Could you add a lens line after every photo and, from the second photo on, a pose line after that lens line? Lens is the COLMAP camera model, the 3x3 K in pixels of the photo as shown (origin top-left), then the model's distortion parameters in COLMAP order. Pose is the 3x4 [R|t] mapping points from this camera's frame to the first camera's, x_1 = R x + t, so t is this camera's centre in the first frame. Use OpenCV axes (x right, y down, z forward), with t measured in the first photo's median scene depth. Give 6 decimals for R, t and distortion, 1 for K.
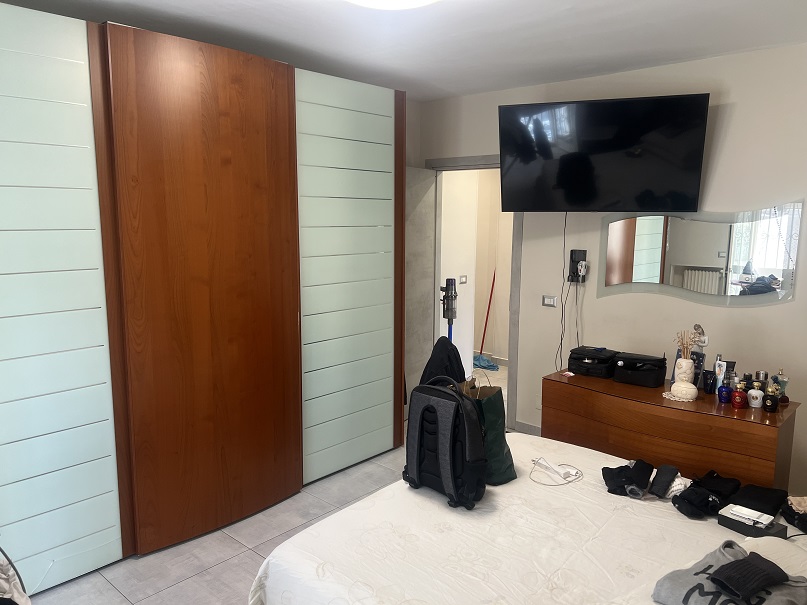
lens RADIAL K [[603.0, 0, 407.8], [0, 603.0, 300.5], [0, 0, 1]] dist [0.056658, -0.062770]
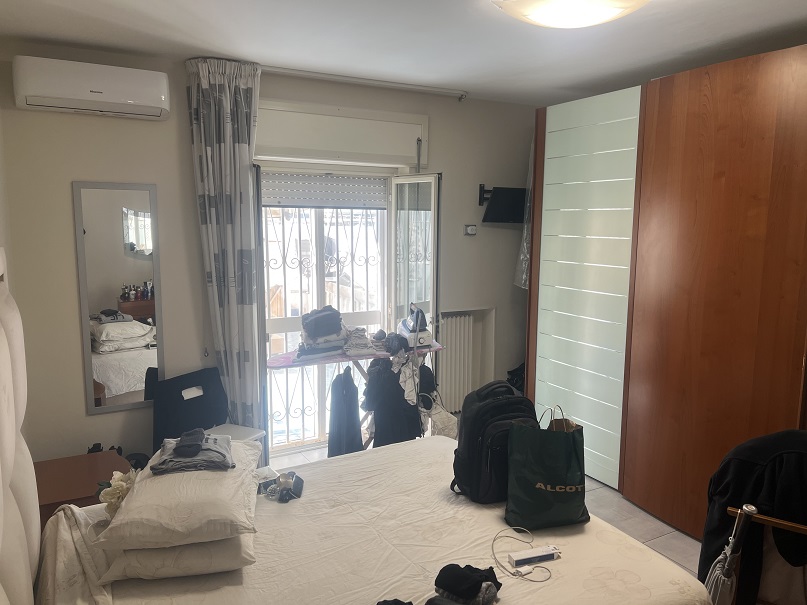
lens RADIAL K [[603.0, 0, 403.1], [0, 603.0, 301.5], [0, 0, 1]] dist [0.056658, -0.062770]
pose [[-0.327771, 0.119411, -0.937181, 0.832366], [-0.139571, 0.974975, 0.173041, -0.126966], [0.934391, 0.187521, -0.302902, 0.872487]]
